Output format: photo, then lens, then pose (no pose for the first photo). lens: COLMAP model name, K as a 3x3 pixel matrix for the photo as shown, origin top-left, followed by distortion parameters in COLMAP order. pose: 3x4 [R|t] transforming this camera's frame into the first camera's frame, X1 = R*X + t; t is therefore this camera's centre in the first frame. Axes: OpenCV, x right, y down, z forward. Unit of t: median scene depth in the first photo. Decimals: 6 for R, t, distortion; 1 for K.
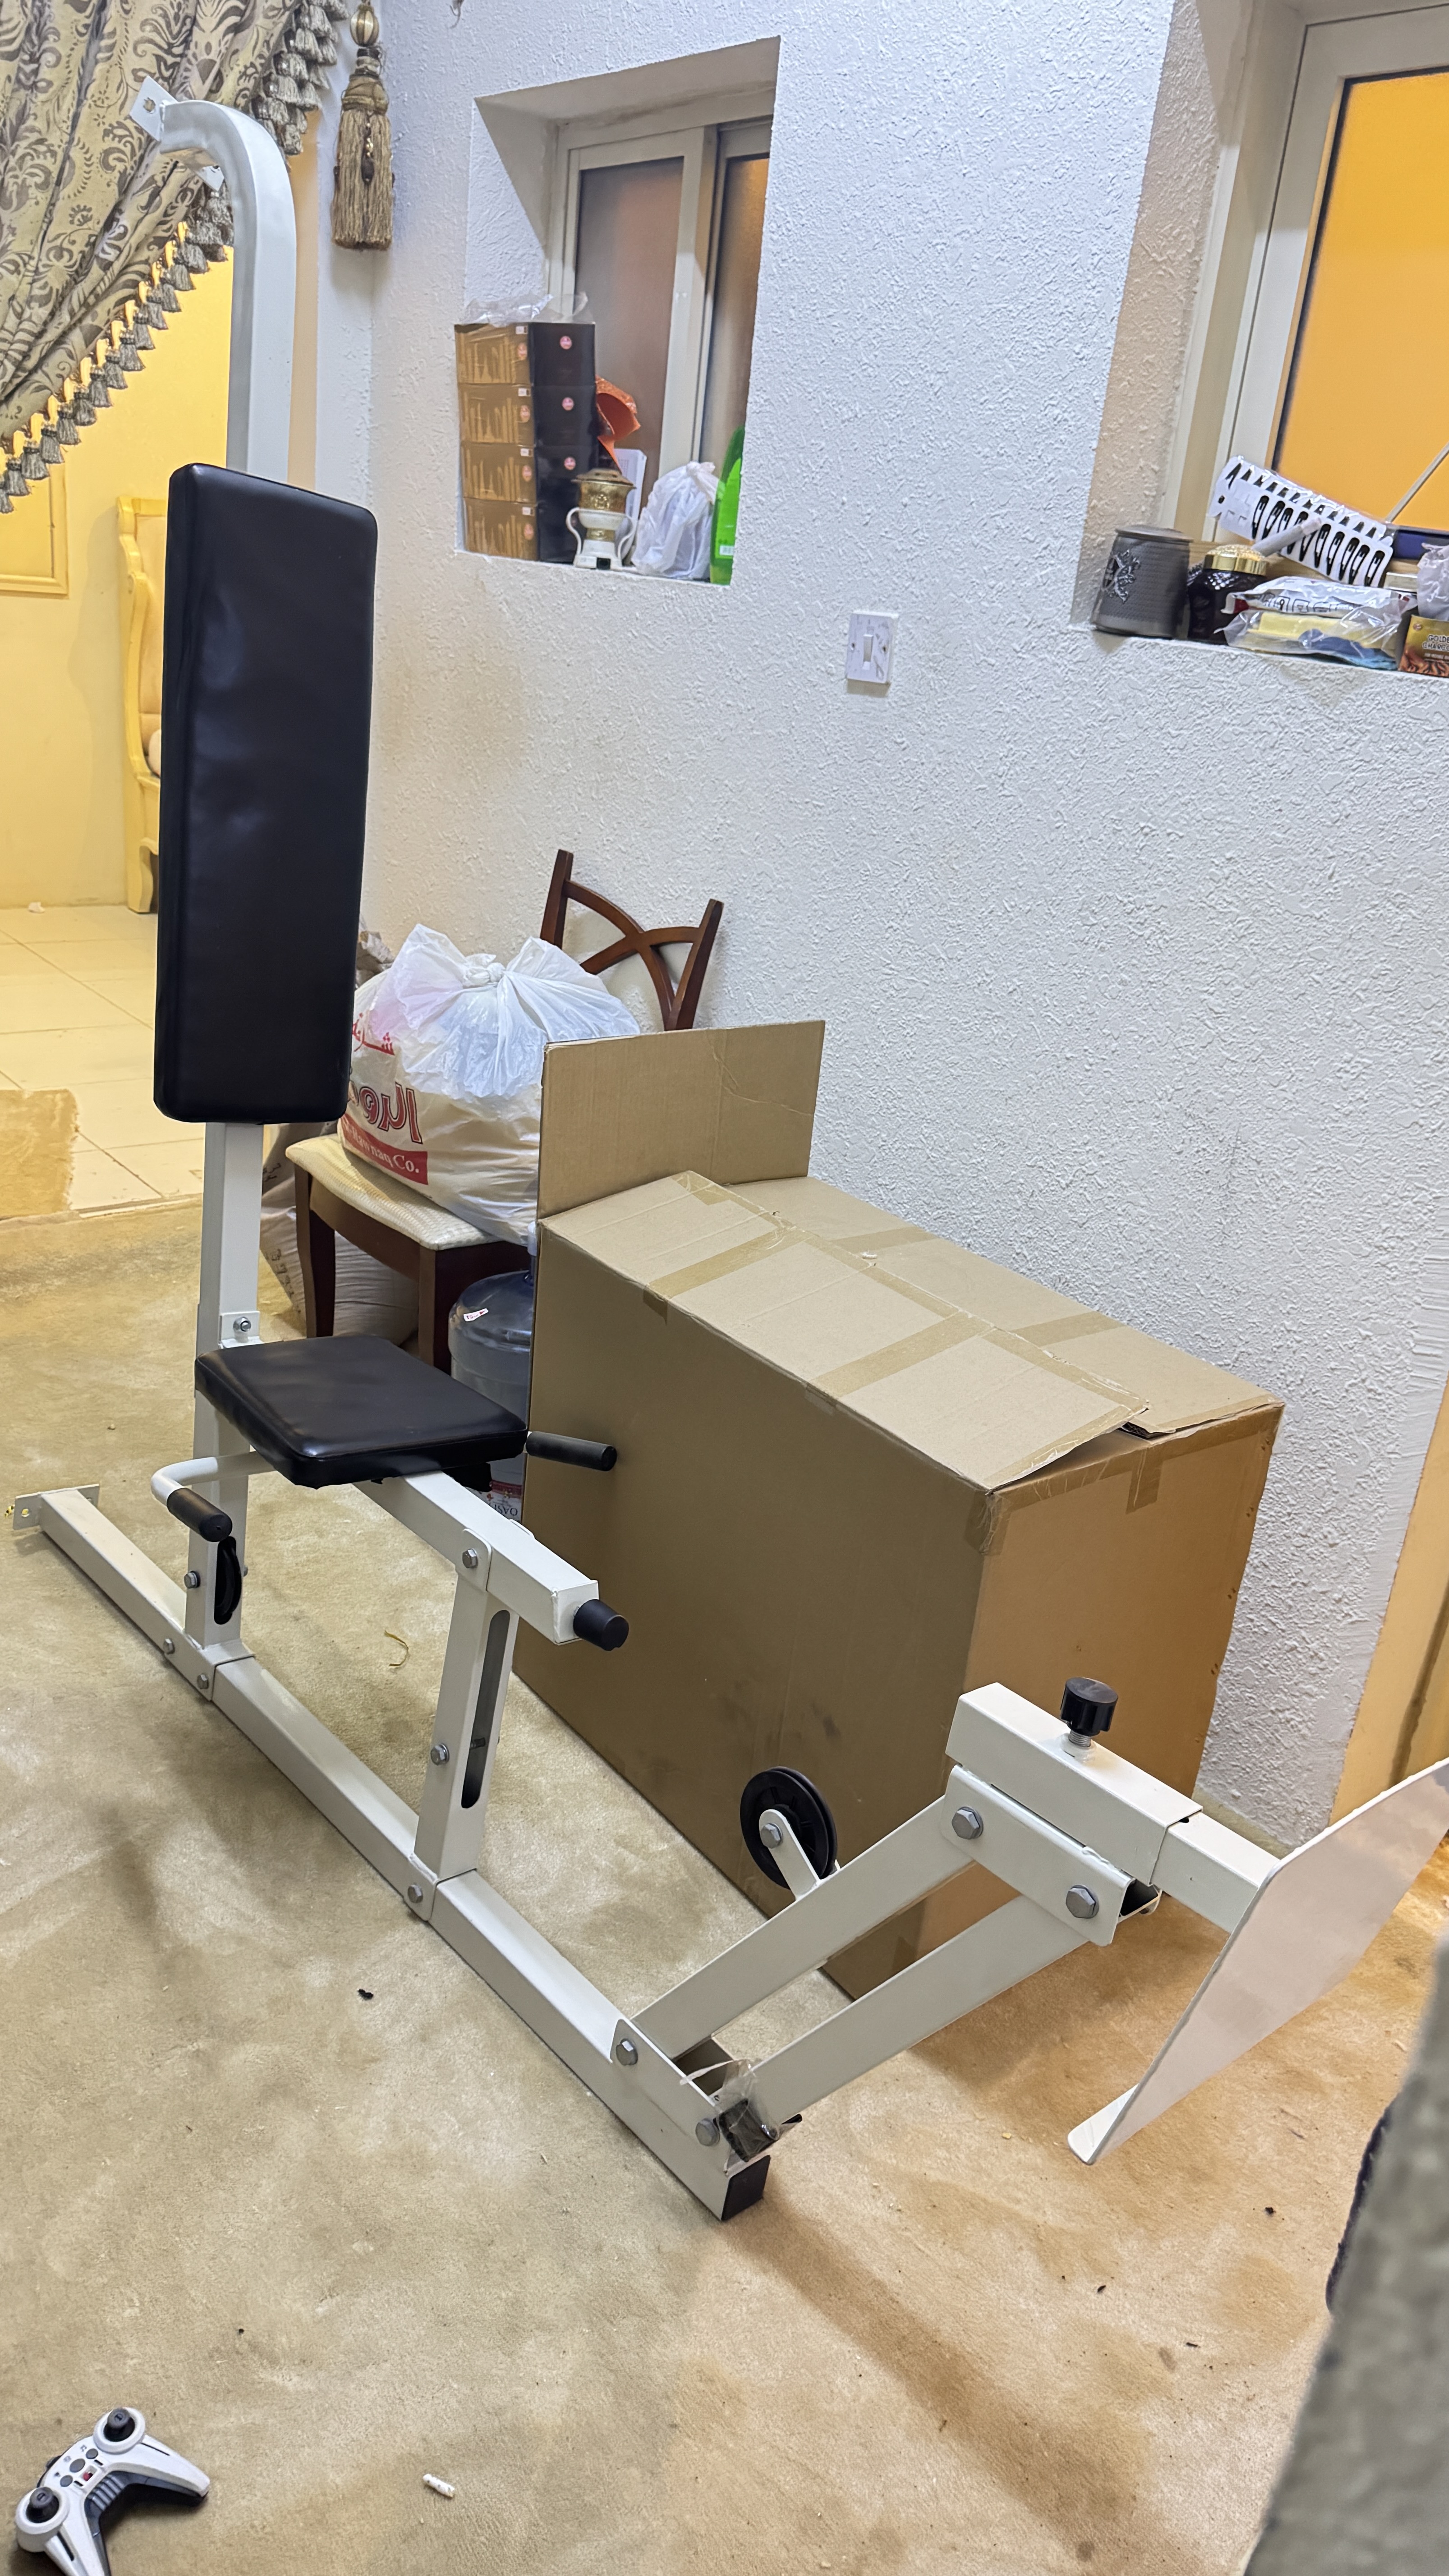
lens RADIAL K [[1828.4, 0, 724.5], [0, 1828.4, 1288.0], [0, 0, 1]] dist [0.024494, -0.023433]
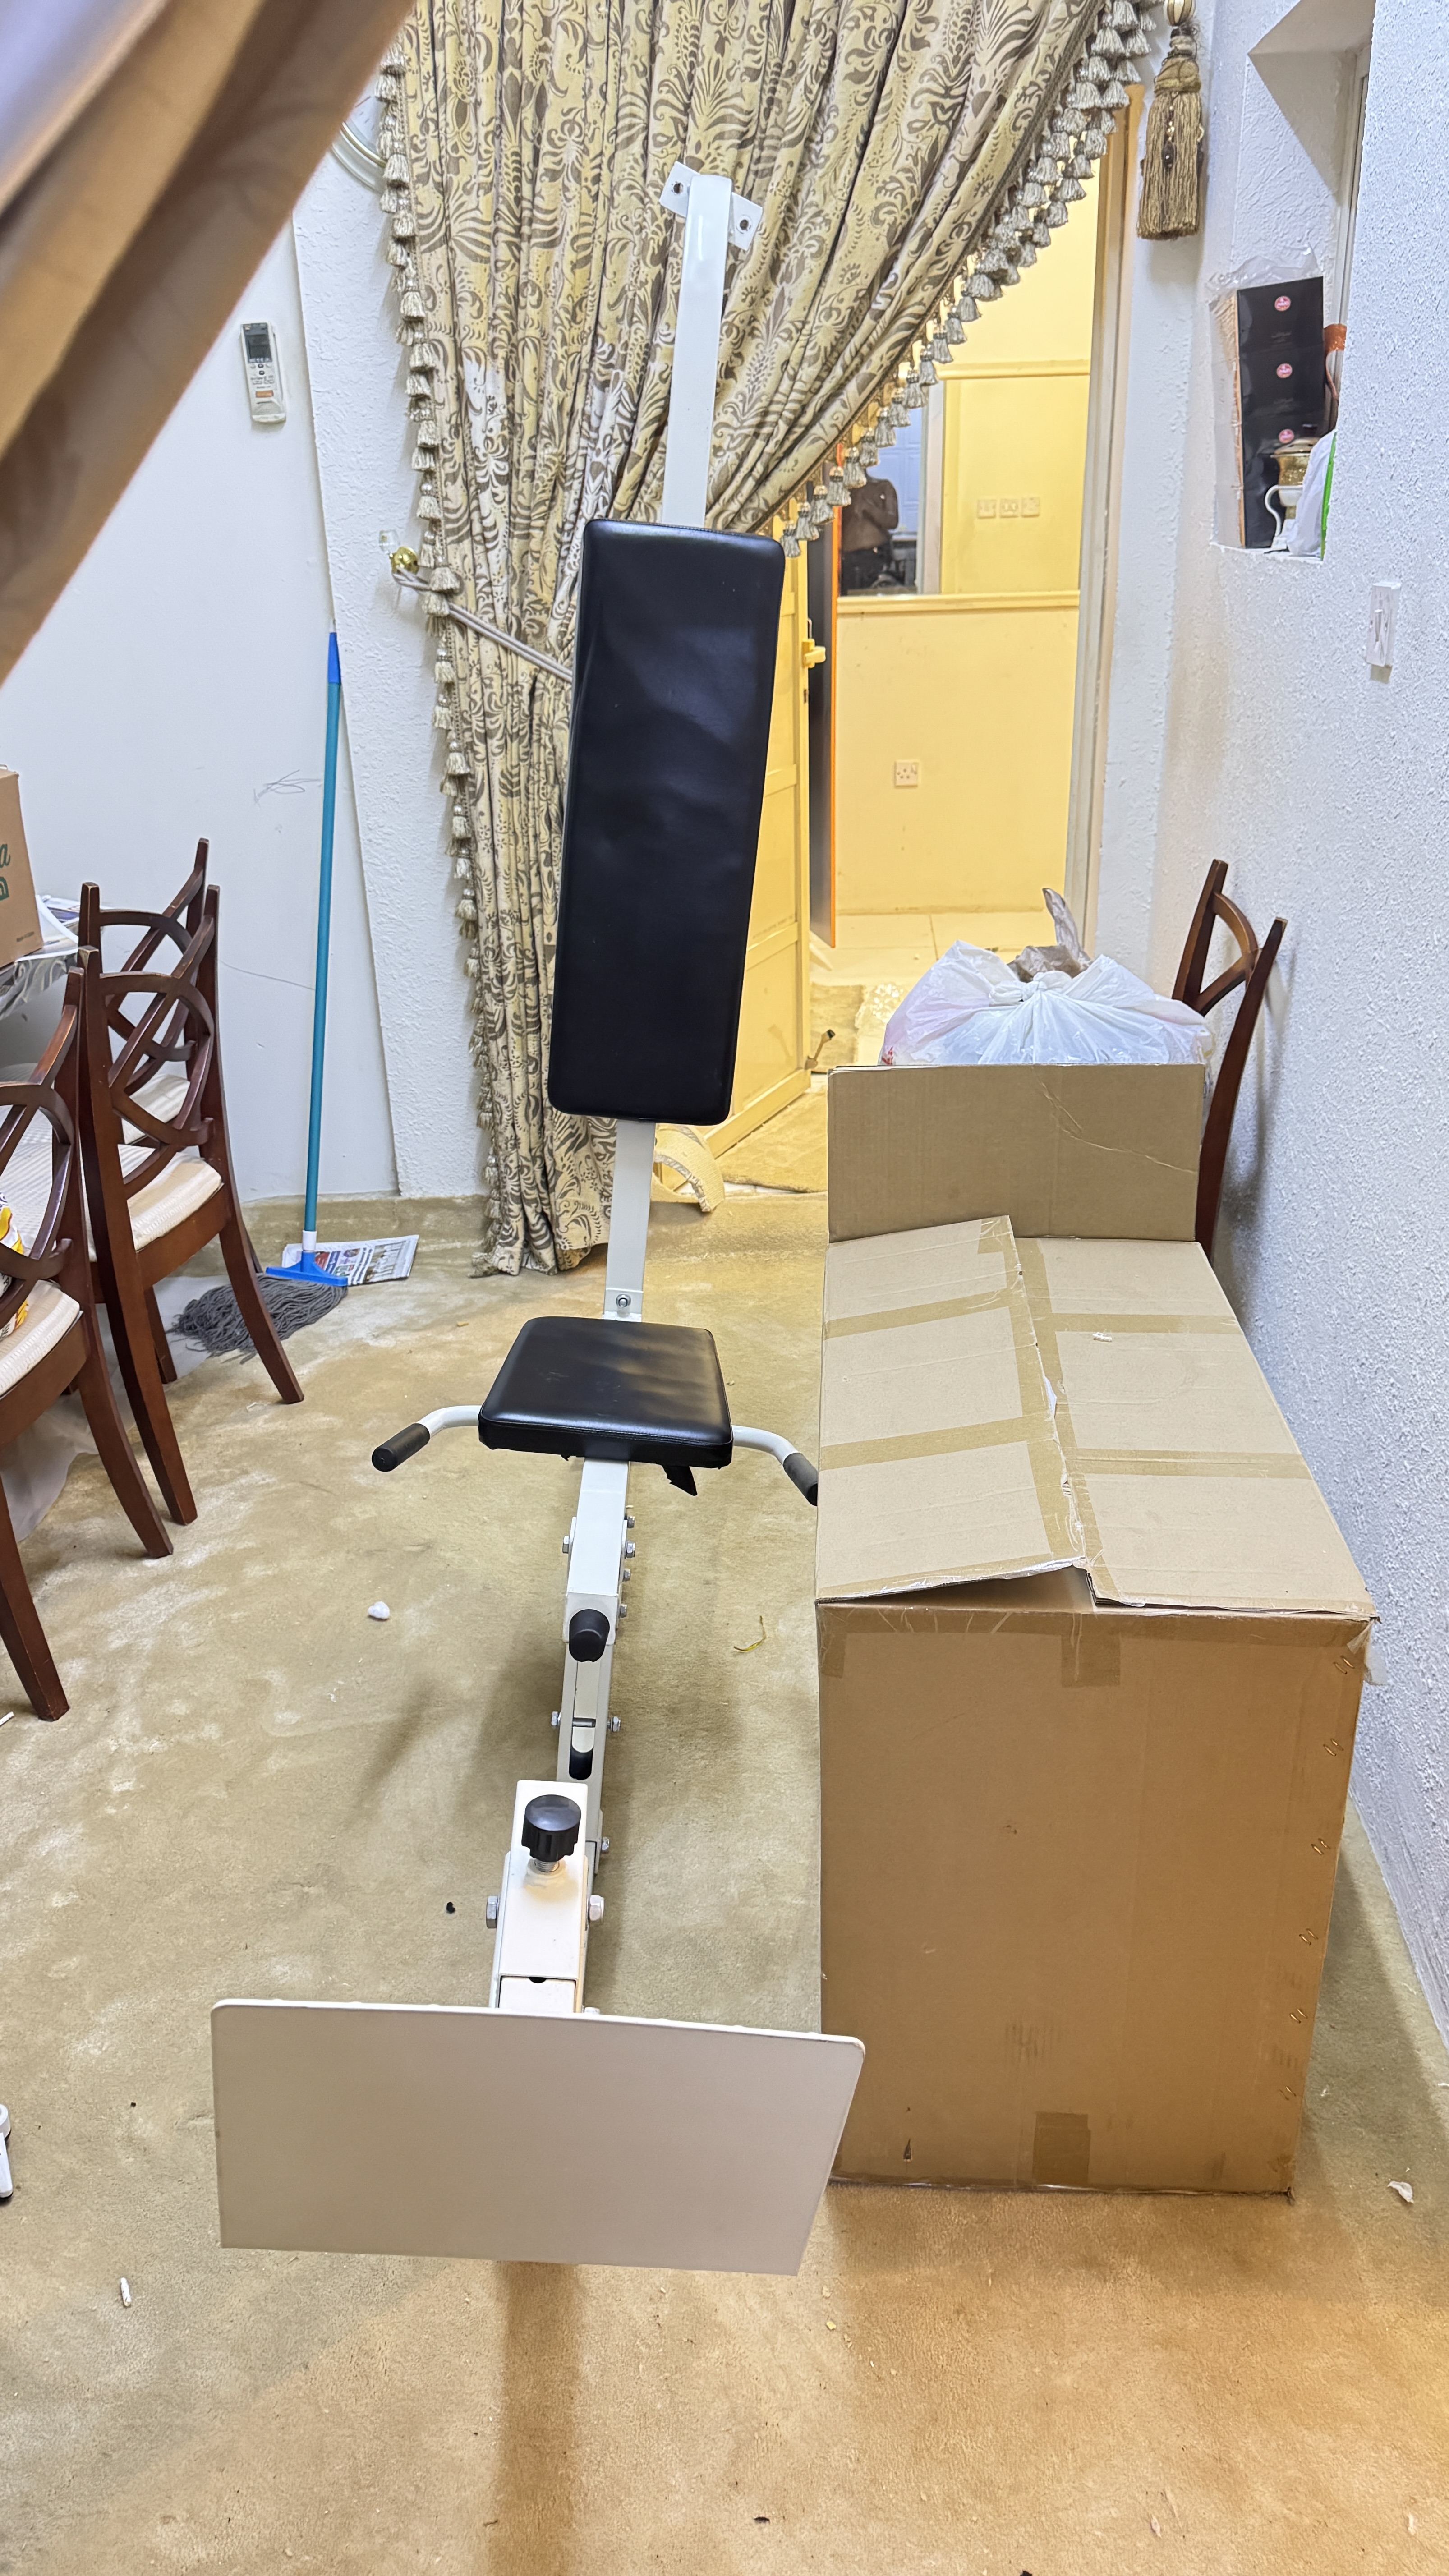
lens RADIAL K [[1828.4, 0, 724.5], [0, 1828.4, 1288.0], [0, 0, 1]] dist [0.024494, -0.023433]
pose [[0.741107, 0.158899, -0.652313, 0.389566], [-0.157800, 0.985597, 0.060806, -0.050078], [0.652580, 0.057871, 0.755507, 0.170111]]
